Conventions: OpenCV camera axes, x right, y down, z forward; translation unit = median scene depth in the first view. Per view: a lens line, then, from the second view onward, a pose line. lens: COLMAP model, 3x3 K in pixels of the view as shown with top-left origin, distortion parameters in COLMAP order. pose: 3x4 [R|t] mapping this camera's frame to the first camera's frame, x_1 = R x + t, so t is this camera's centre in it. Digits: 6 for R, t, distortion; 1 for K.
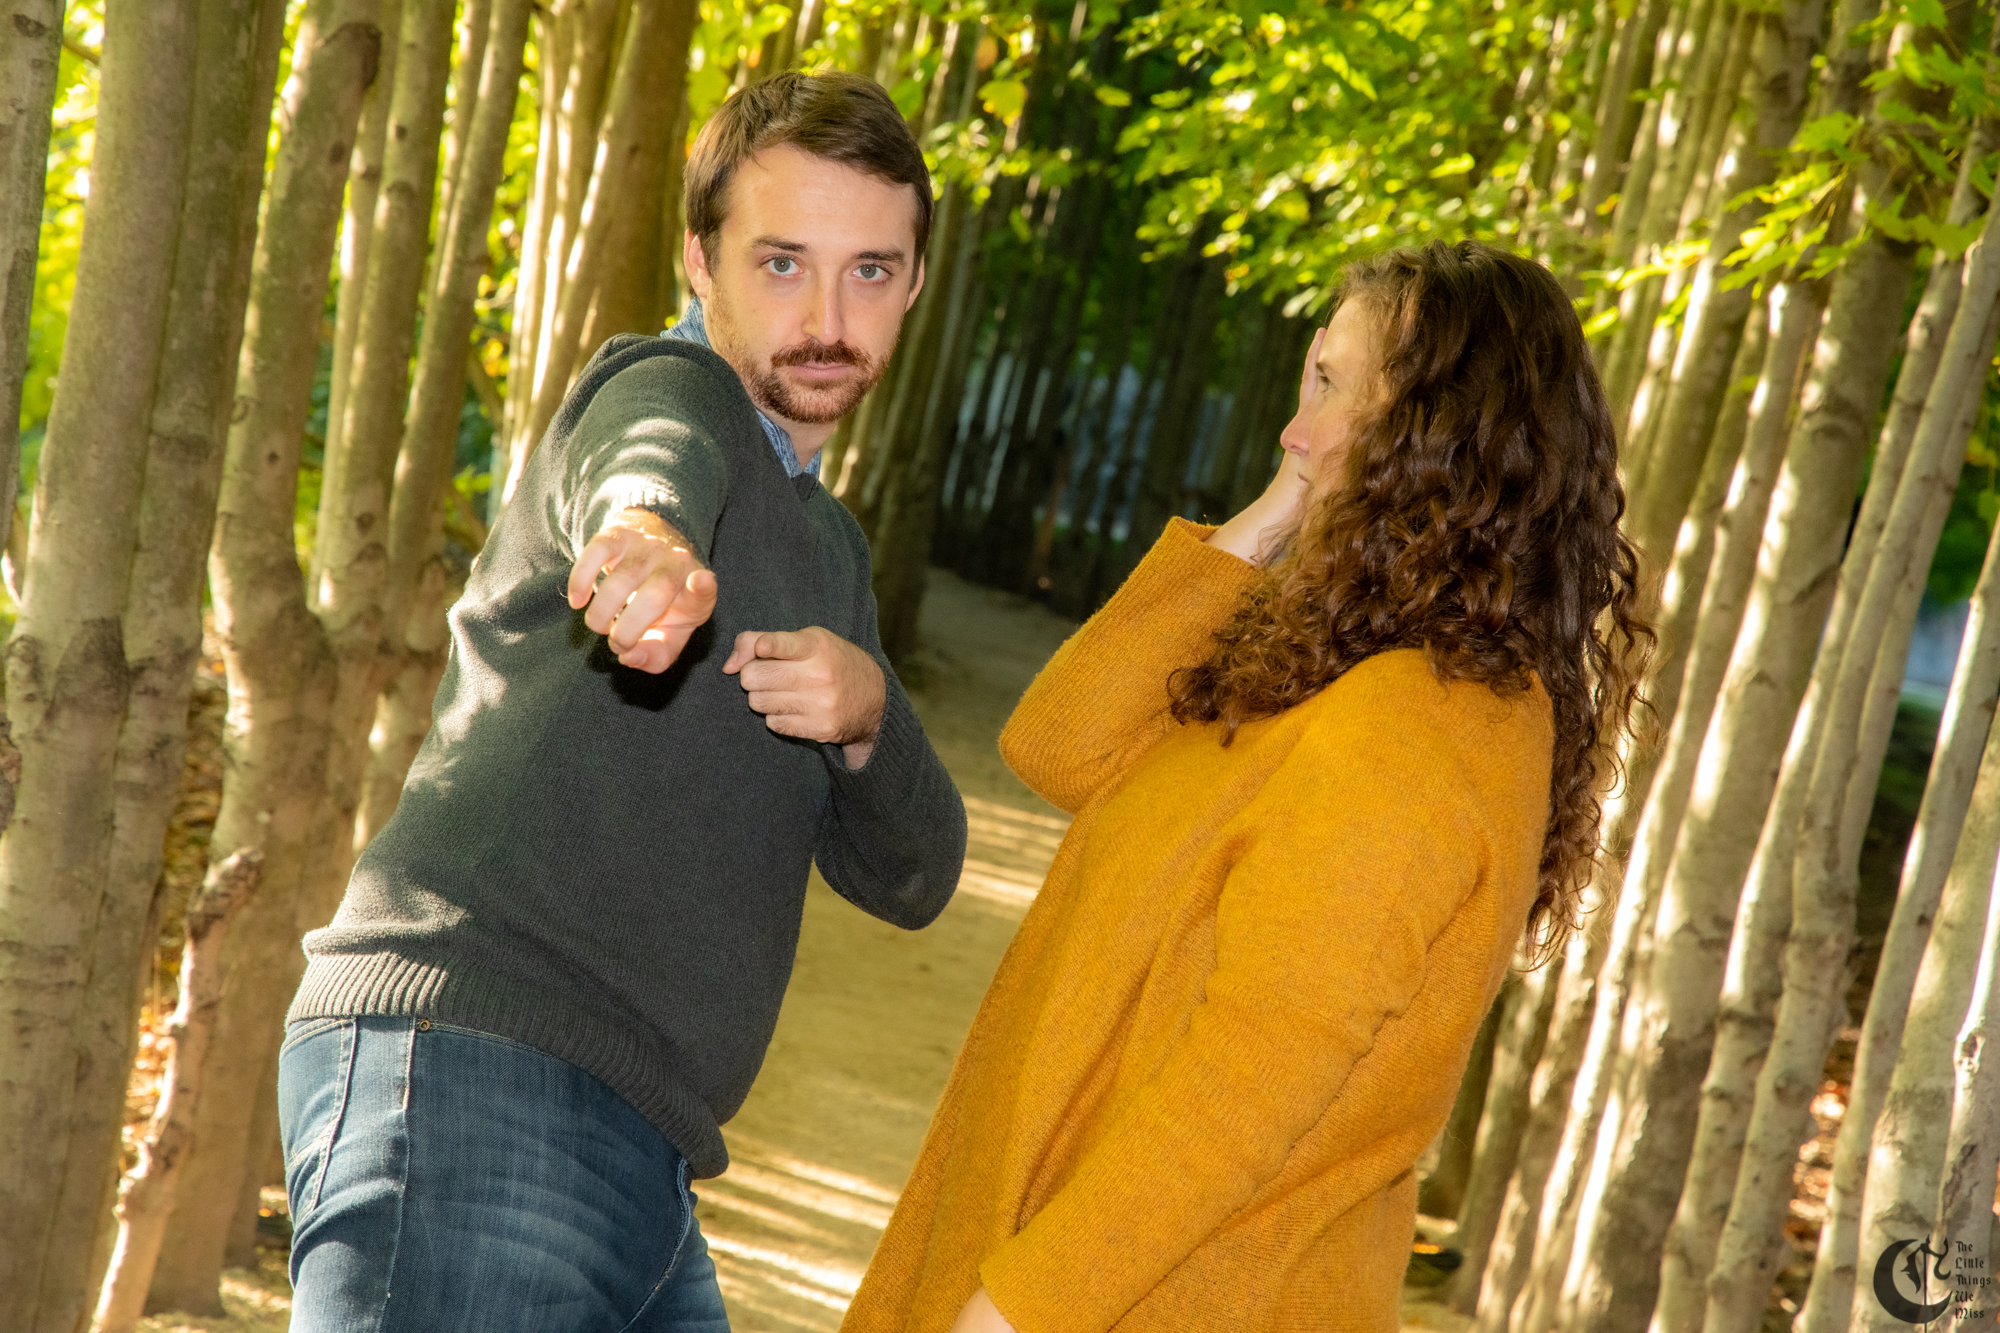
lens RADIAL K [[6553.0, 0, 992.5], [0, 6553.0, 673.9], [0, 0, 1]] dist [0.928188, 0.000000]
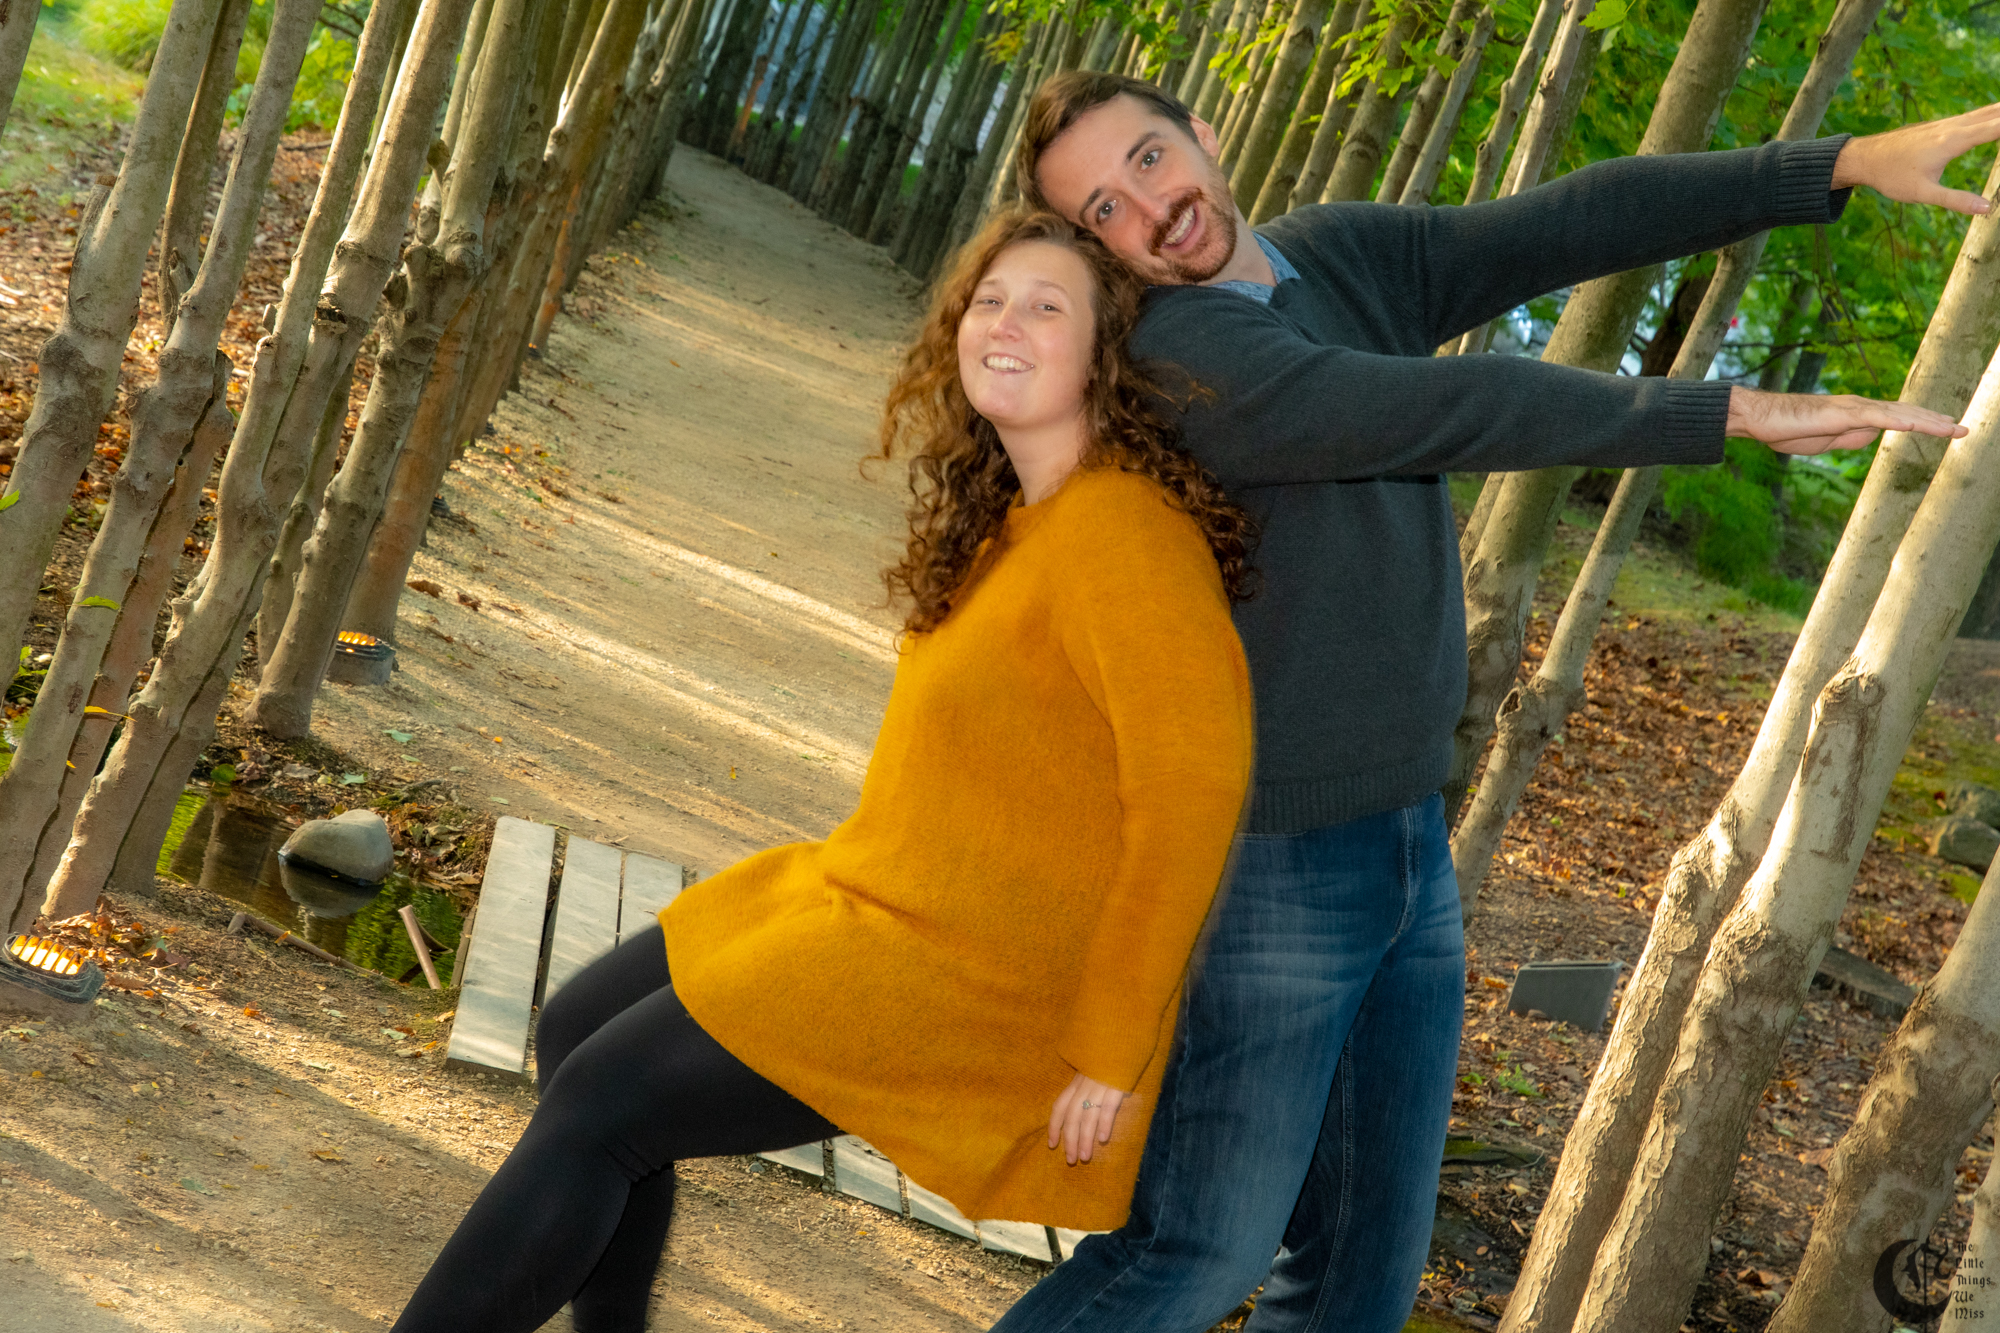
lens RADIAL K [[5000.9, 0, 1008.0], [0, 5000.9, 680.7], [0, 0, 1]] dist [0.517422, 0.000000]
pose [[0.991086, 0.101818, 0.085916, -0.070237], [-0.109159, 0.990334, 0.085576, -0.001572], [-0.076373, -0.094192, 0.992620, -0.352042]]
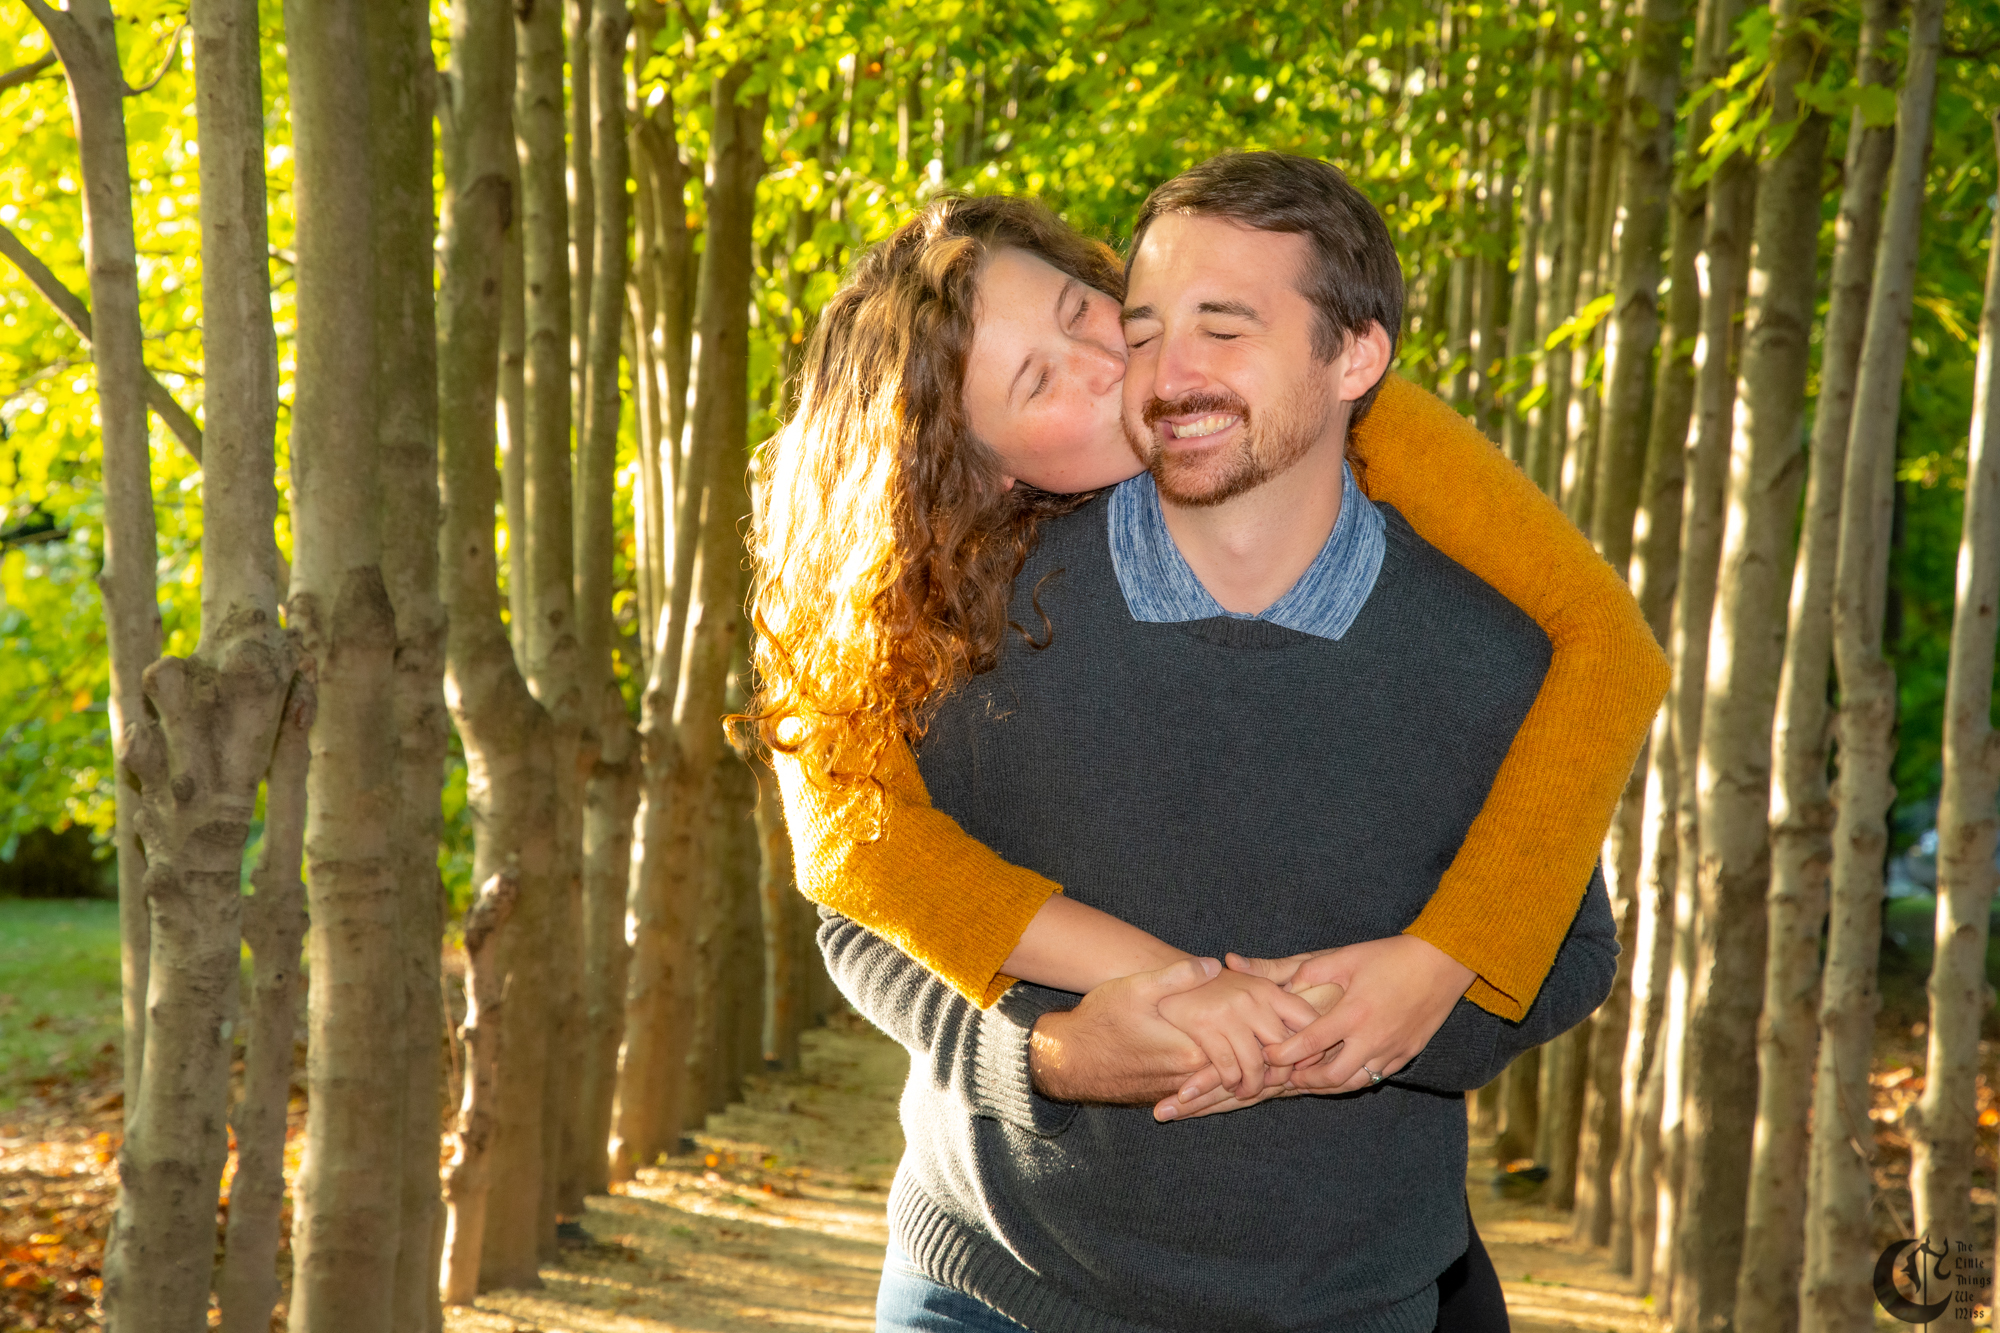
lens RADIAL K [[5099.5, 0, 1001.4], [0, 5099.5, 676.7], [0, 0, 1]] dist [0.635828, 0.000000]
pose [[0.987348, -0.158245, 0.010142, -0.027652], [0.158566, 0.984858, -0.070085, 0.064250], [0.001102, 0.070807, 0.997489, 0.090908]]
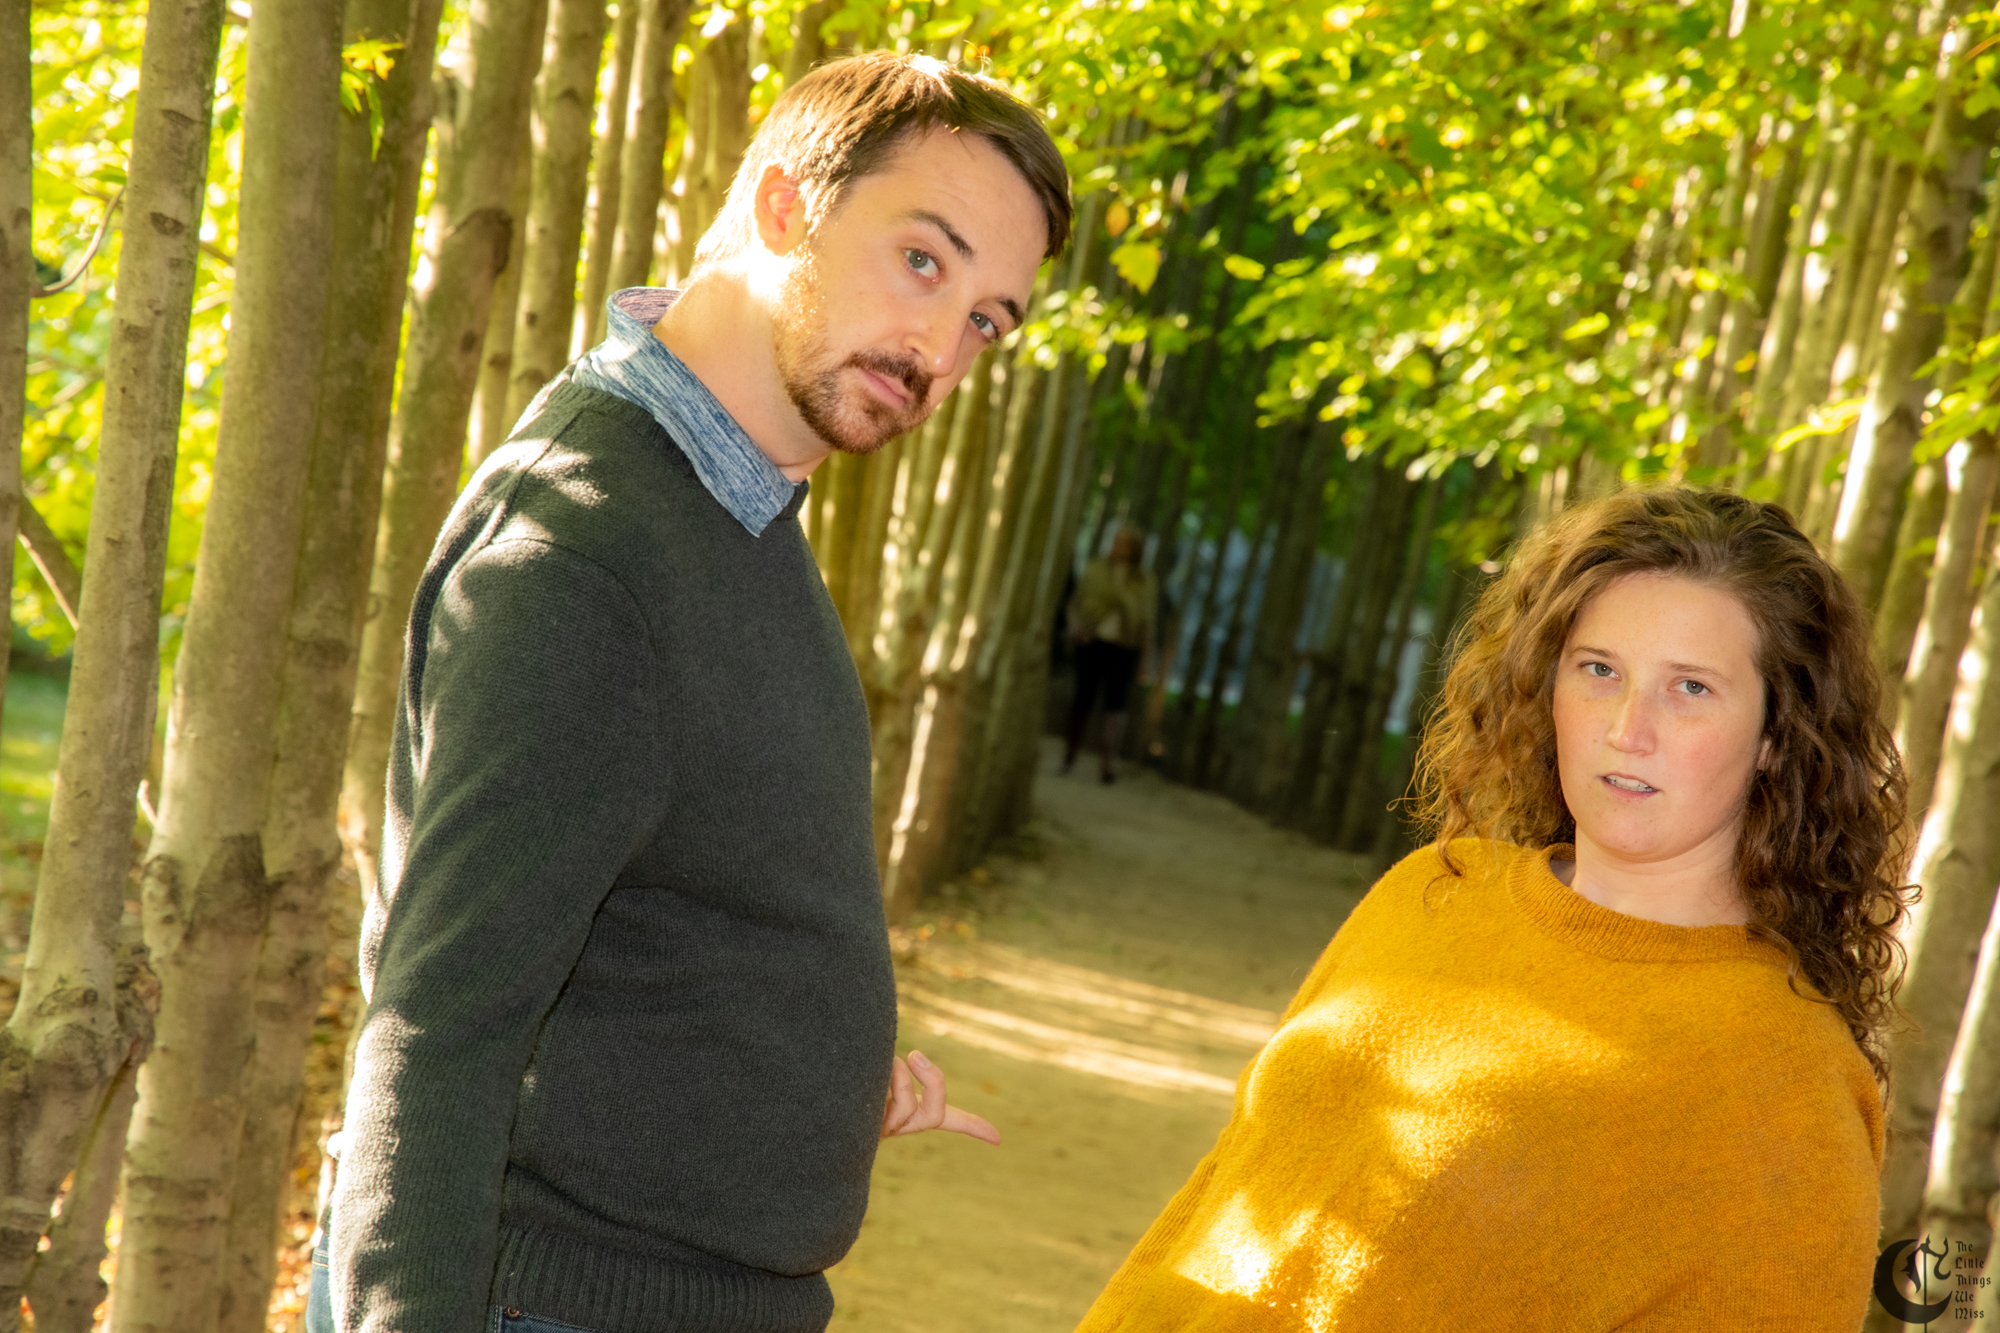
lens RADIAL K [[6553.0, 0, 998.2], [0, 6553.0, 674.9], [0, 0, 1]] dist [0.928188, 0.000000]
pose [[0.999716, -0.019204, -0.014111, -0.007979], [0.018849, 0.999513, -0.024879, -0.003975], [0.014582, 0.024606, 0.999591, 0.034506]]
